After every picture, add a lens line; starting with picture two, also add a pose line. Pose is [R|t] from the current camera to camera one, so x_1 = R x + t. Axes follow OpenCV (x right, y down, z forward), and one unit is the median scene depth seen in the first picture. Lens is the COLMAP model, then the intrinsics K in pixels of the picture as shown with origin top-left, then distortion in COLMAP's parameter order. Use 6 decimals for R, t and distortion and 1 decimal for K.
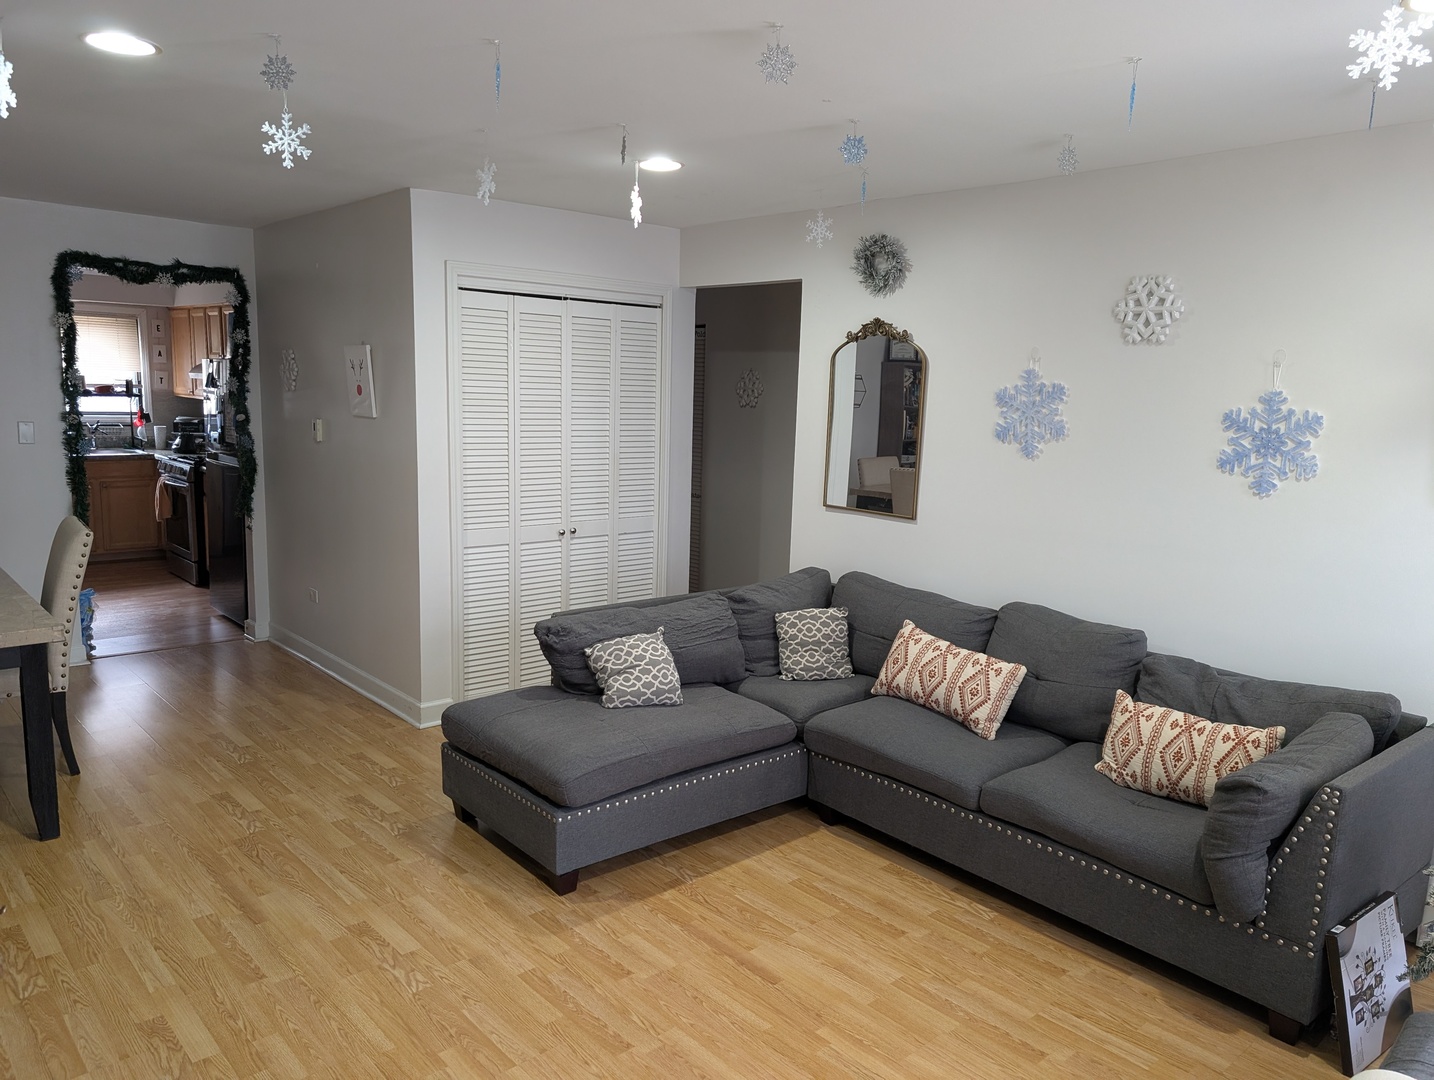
lens RADIAL K [[1029.4, 0, 710.9], [0, 1029.4, 541.0], [0, 0, 1]] dist [0.033581, -0.043671]
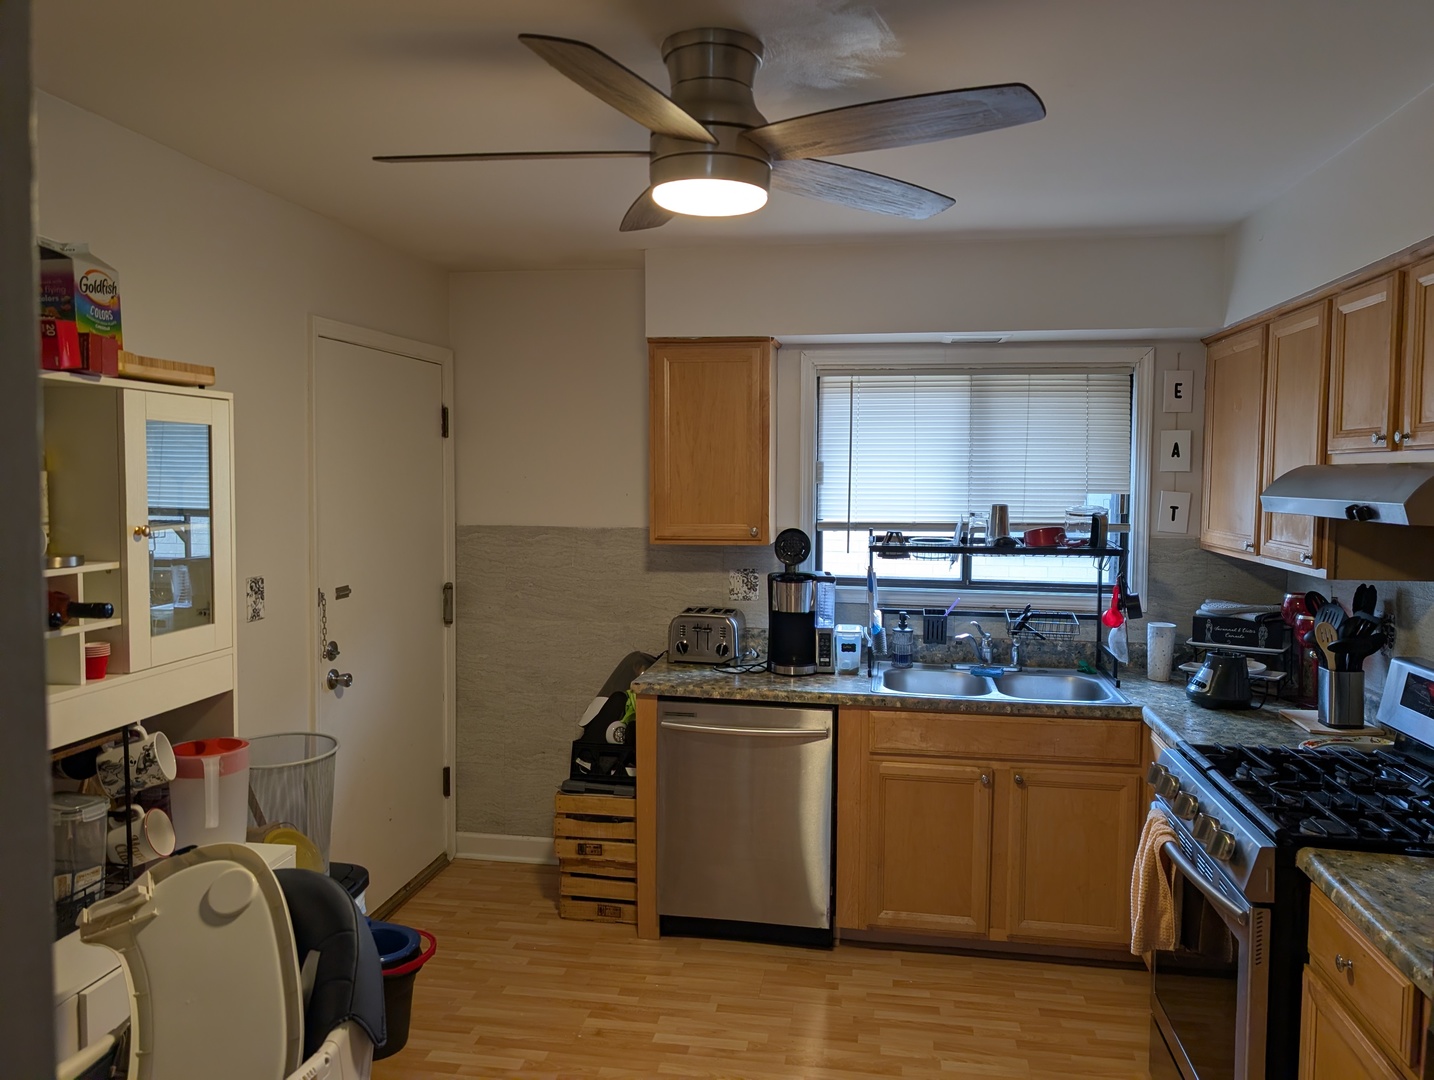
lens RADIAL K [[1029.4, 0, 710.9], [0, 1029.4, 541.0], [0, 0, 1]] dist [0.033581, -0.043671]
pose [[0.629520, 0.022239, -0.776666, -0.332294], [-0.104598, 0.992917, -0.056350, -0.103539], [0.769911, 0.116711, 0.627387, 0.611394]]
